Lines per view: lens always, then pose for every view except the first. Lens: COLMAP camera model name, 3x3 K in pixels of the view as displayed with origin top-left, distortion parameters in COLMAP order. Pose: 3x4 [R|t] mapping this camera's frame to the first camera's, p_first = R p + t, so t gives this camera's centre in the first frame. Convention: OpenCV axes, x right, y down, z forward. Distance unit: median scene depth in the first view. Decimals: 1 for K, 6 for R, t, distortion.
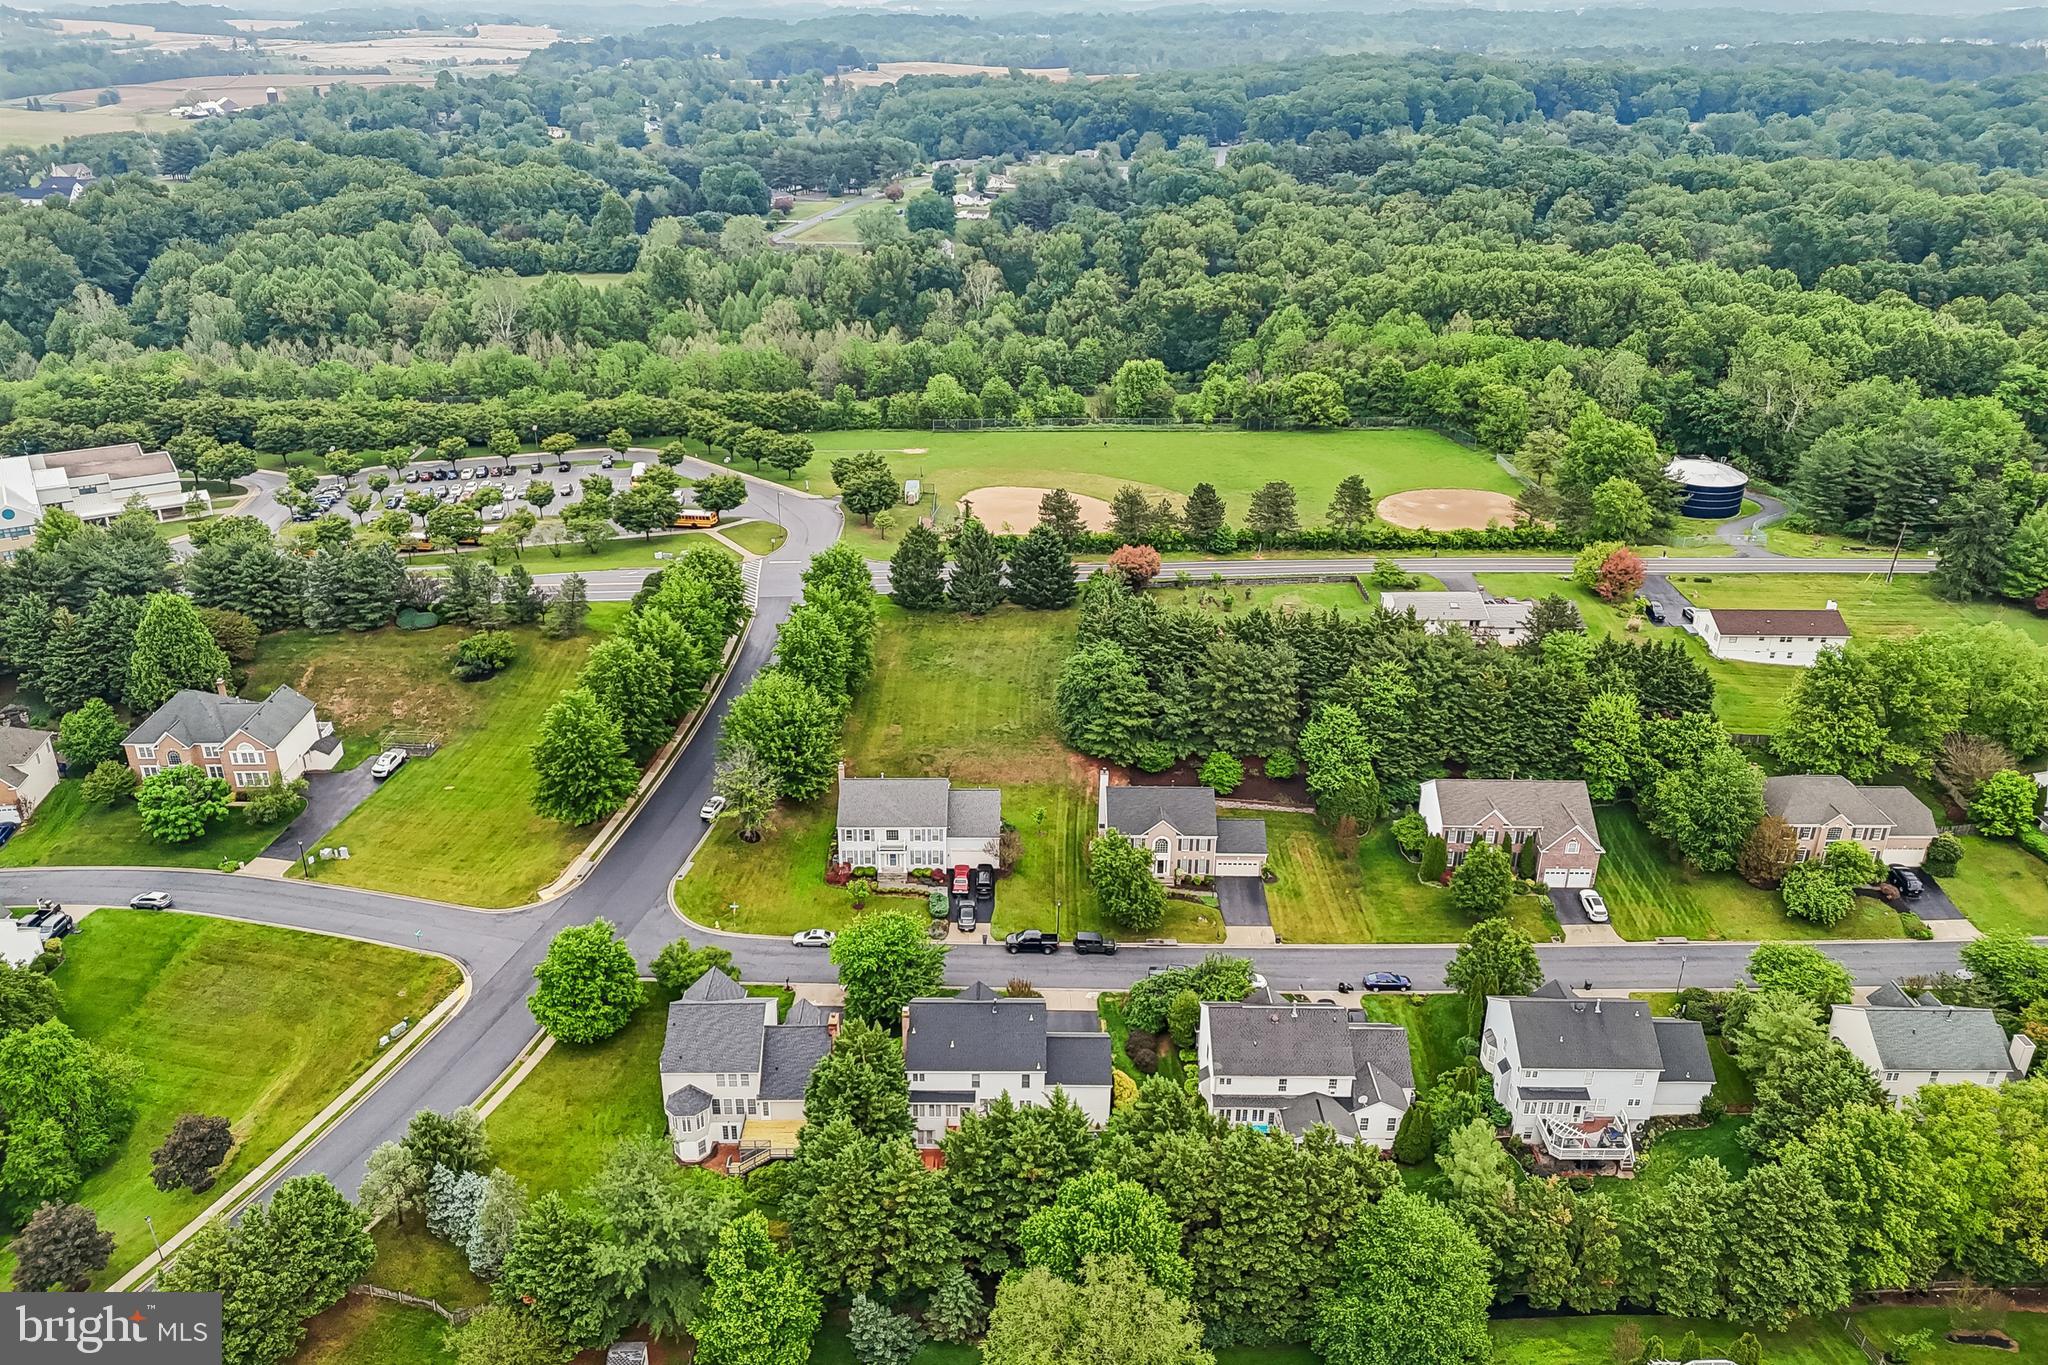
lens RADIAL K [[1487.3, 0, 1025.1], [0, 1487.3, 682.3], [0, 0, 1]] dist [0.116066, -0.140790]
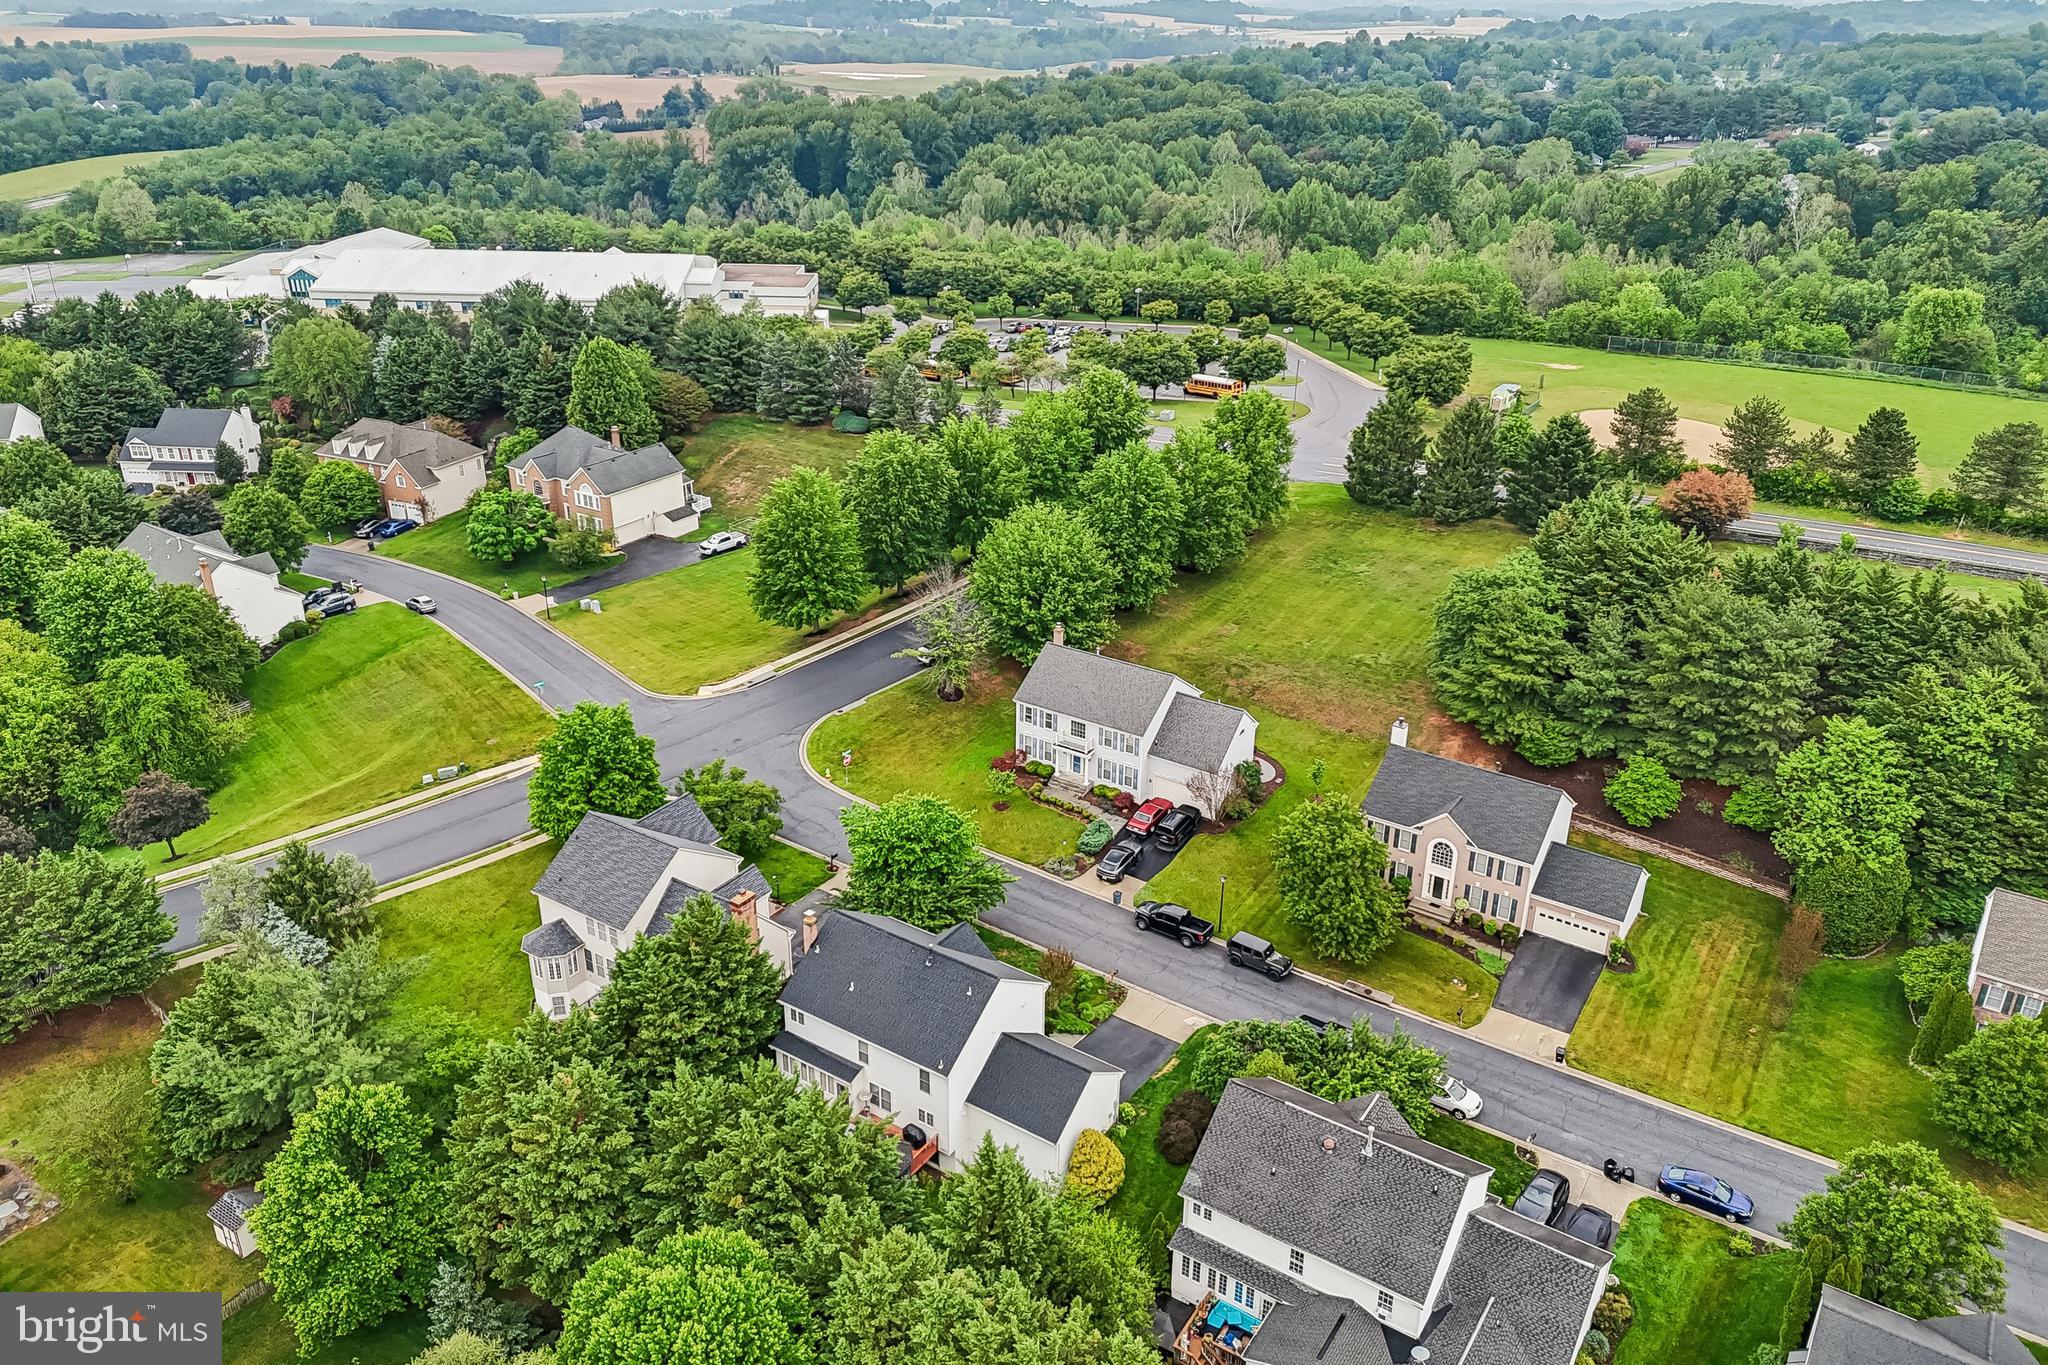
lens RADIAL K [[1491.6, 0, 1025.4], [0, 1491.6, 681.0], [0, 0, 1]] dist [0.095571, -0.103171]
pose [[0.829140, 0.231338, -0.508930, 0.235122], [-0.234416, 0.970334, 0.059165, 0.040554], [0.507519, 0.070245, 0.858772, 0.343572]]
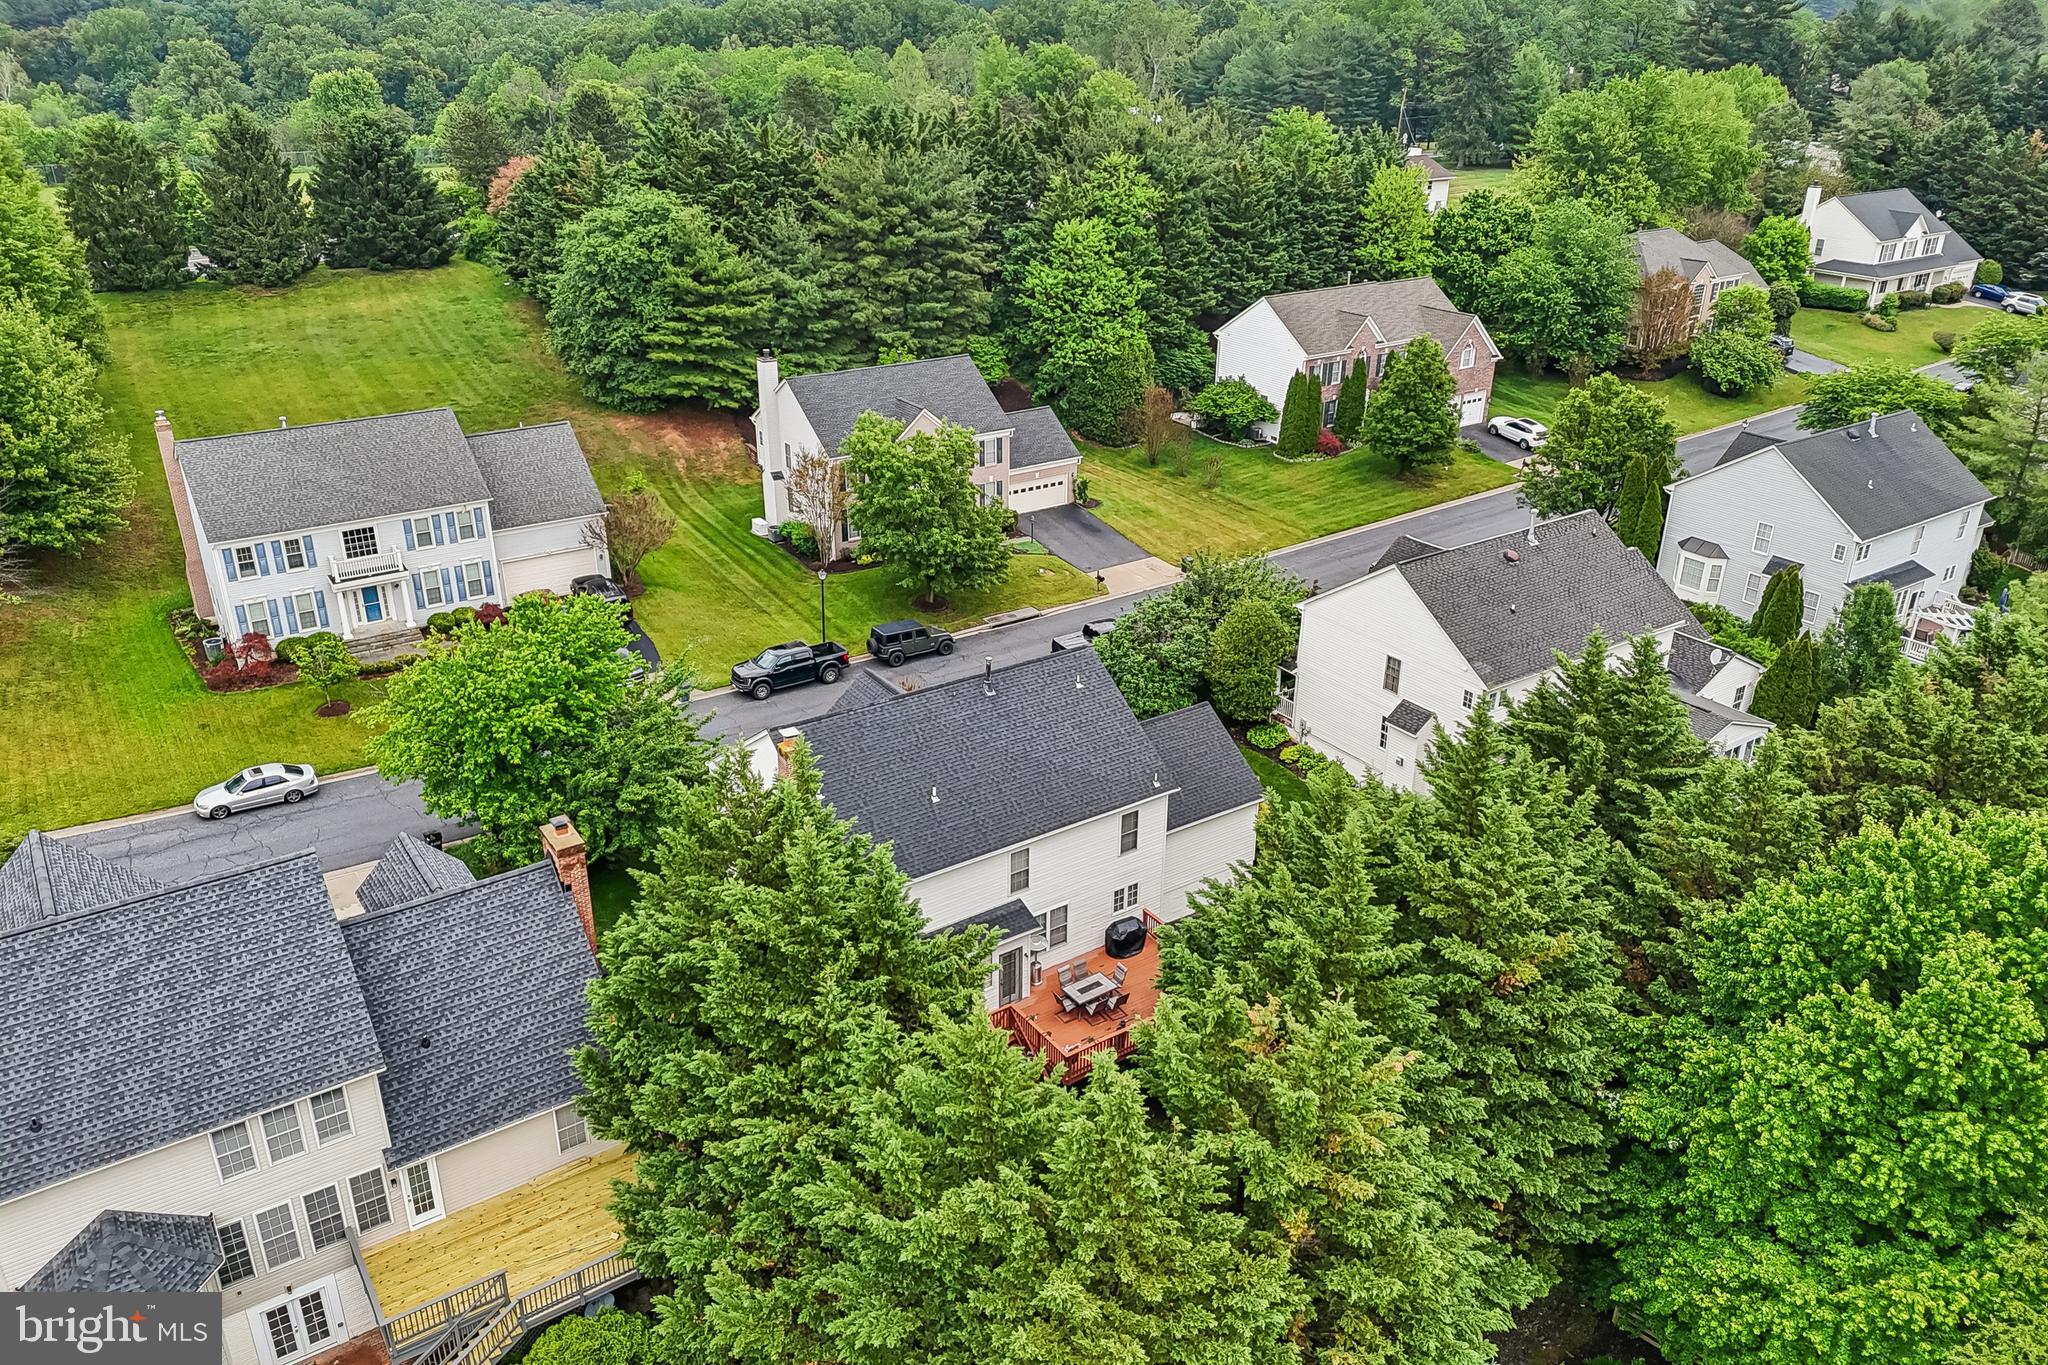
lens RADIAL K [[1487.3, 0, 1025.1], [0, 1487.3, 682.3], [0, 0, 1]] dist [0.116066, -0.140790]
pose [[0.829184, -0.235887, 0.506766, -0.149179], [0.233584, 0.969867, 0.069253, 0.145491], [-0.507831, 0.060949, 0.859298, 0.508278]]
